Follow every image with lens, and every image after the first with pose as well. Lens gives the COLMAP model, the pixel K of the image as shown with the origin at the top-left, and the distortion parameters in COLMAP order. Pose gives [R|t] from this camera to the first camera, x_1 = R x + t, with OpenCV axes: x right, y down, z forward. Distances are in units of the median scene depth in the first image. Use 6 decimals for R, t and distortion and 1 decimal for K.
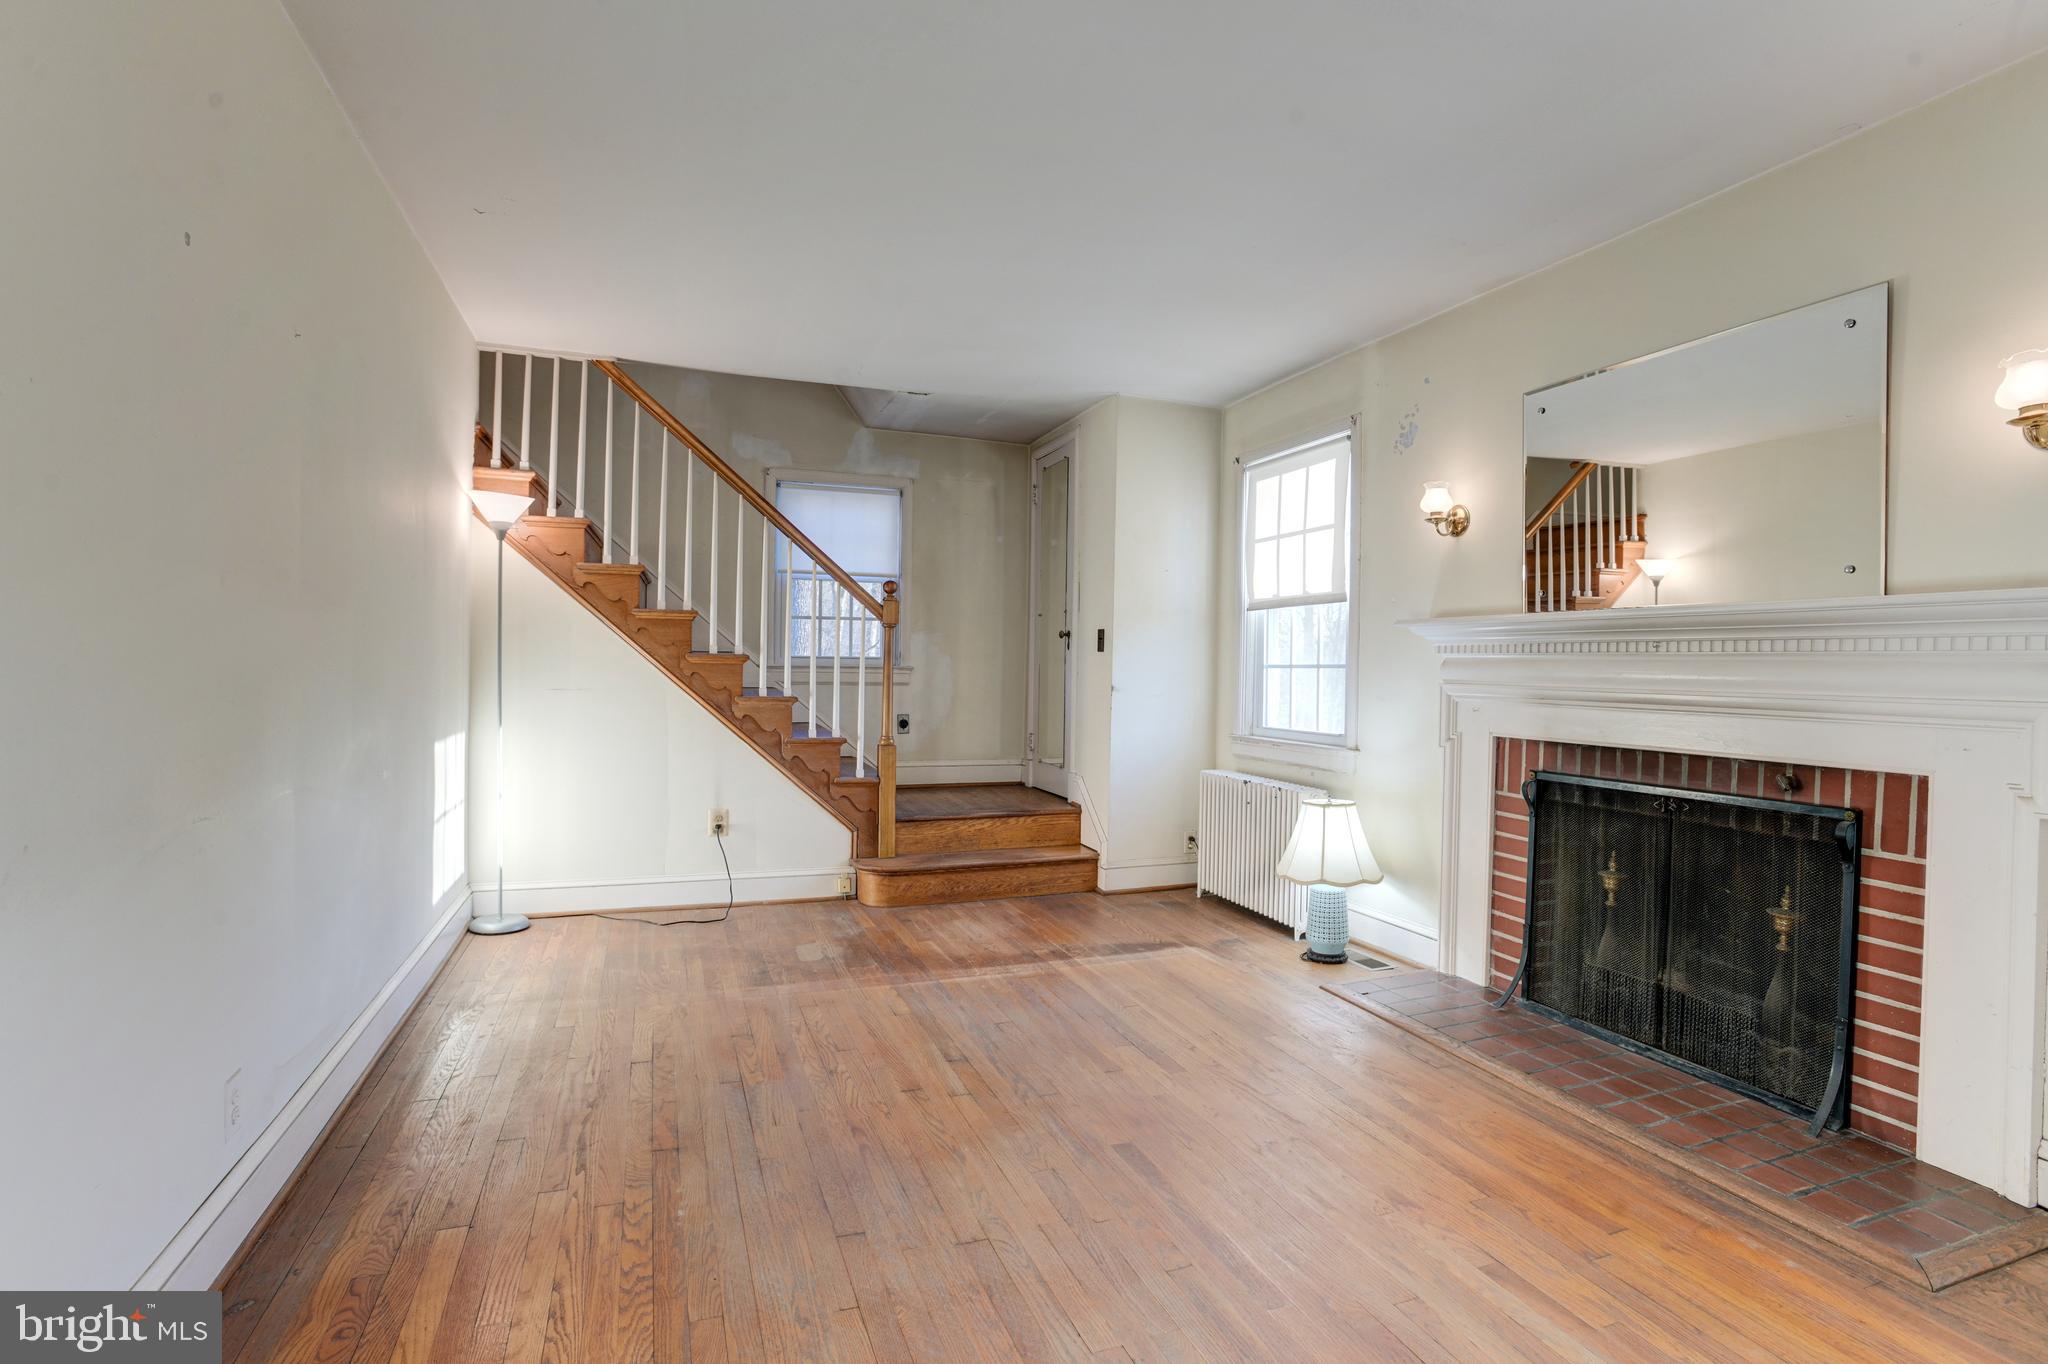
lens RADIAL K [[978.1, 0, 1022.2], [0, 978.1, 674.7], [0, 0, 1]] dist [-0.063938, 0.030940]
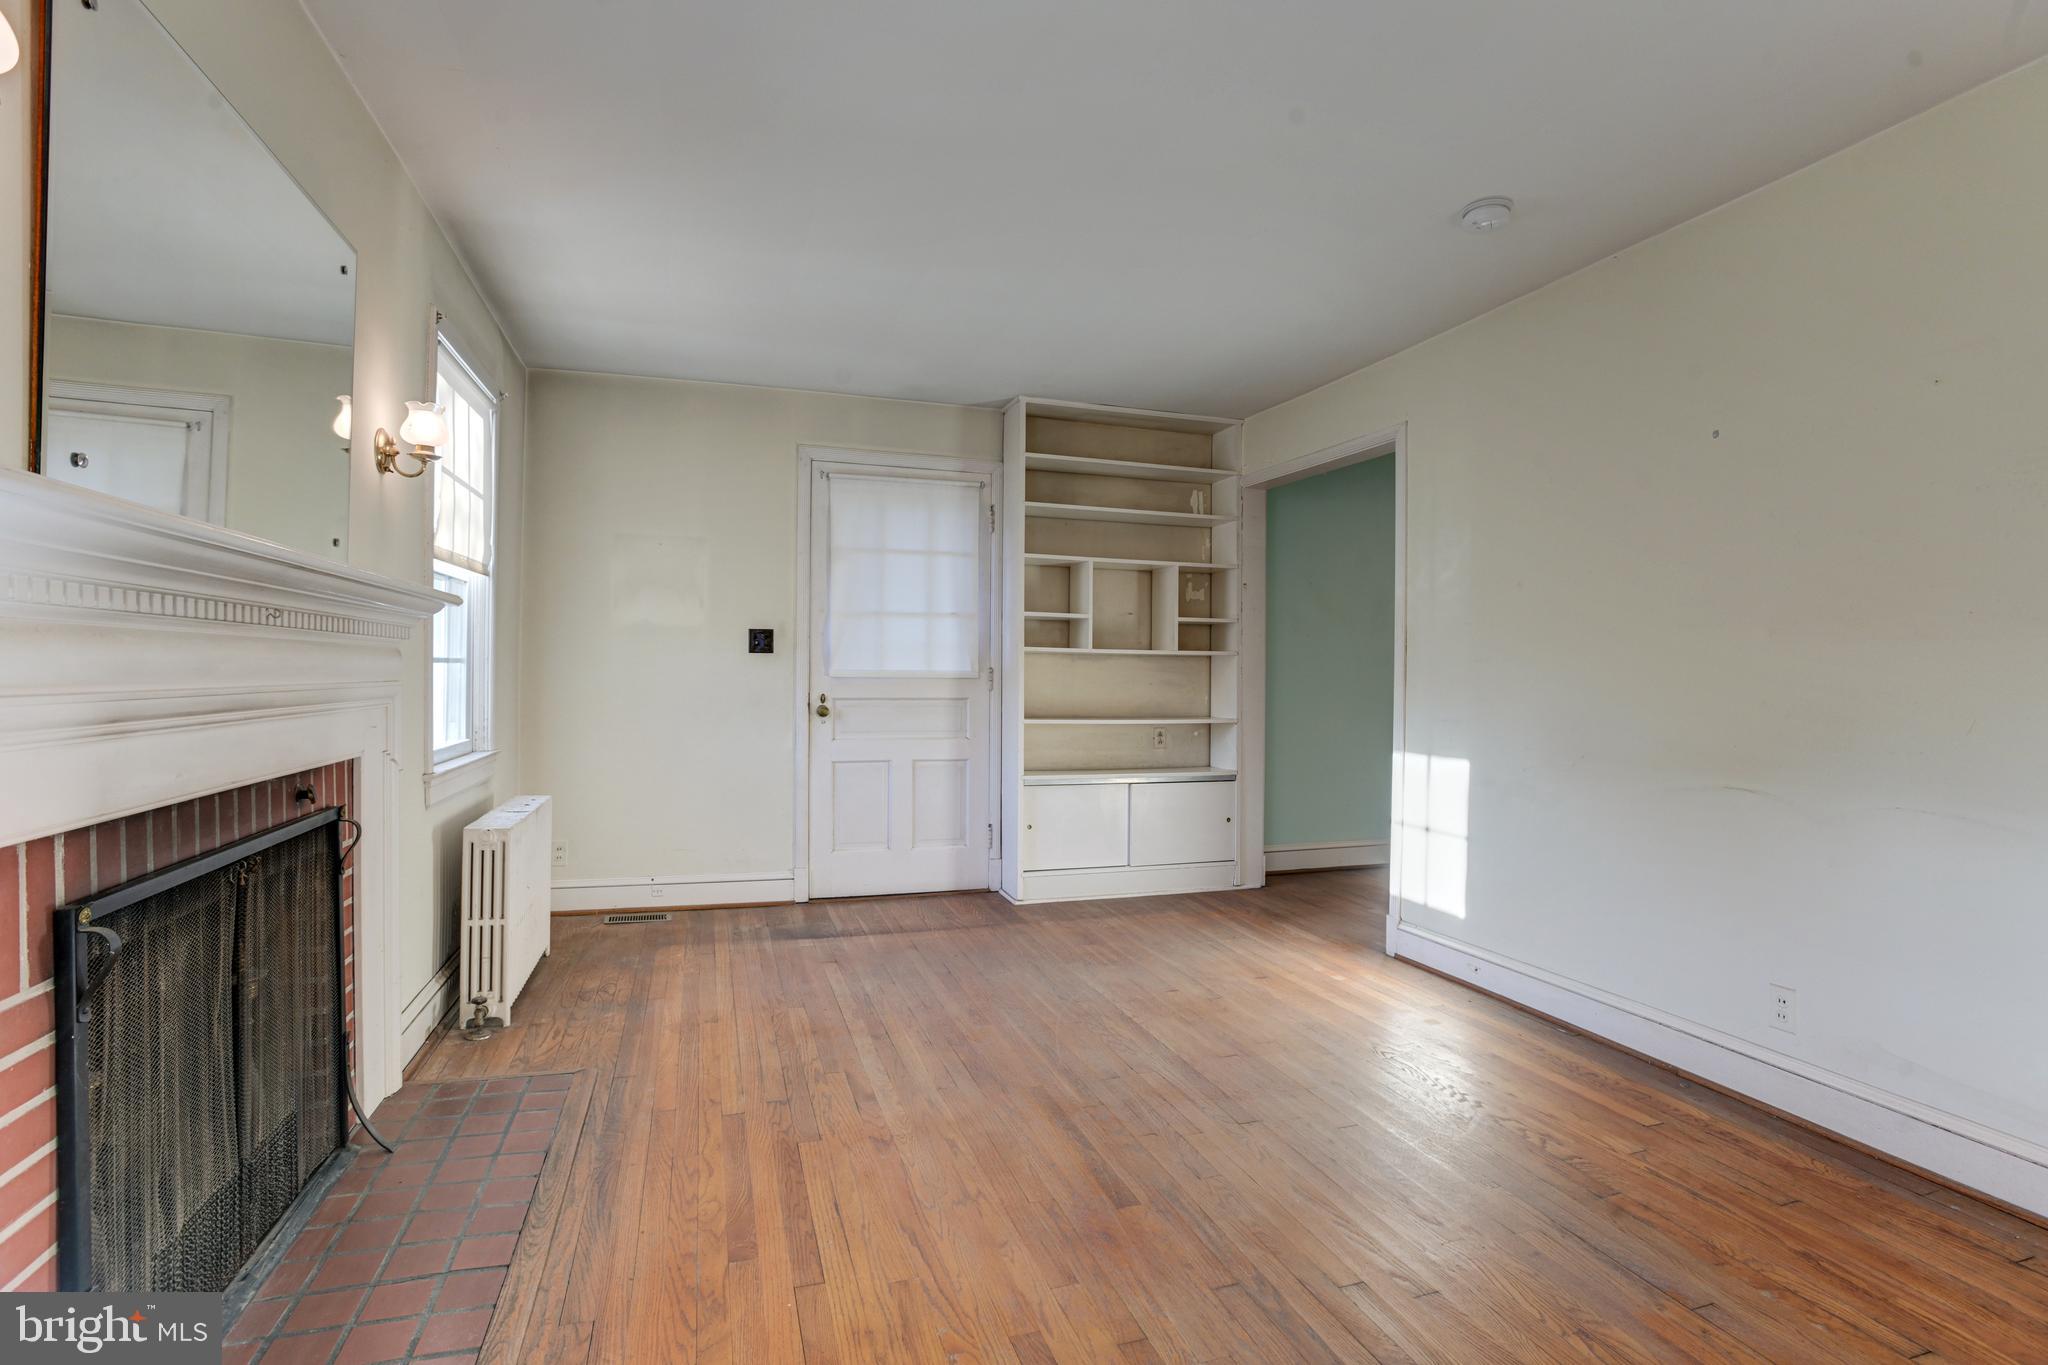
lens RADIAL K [[978.1, 0, 1022.2], [0, 978.1, 675.2], [0, 0, 1]] dist [-0.063938, 0.030940]
pose [[-0.998563, -0.027743, 0.045857, 0.107039], [-0.027075, 0.999519, 0.015125, -0.010239], [-0.046254, 0.013861, -0.998834, 1.160621]]
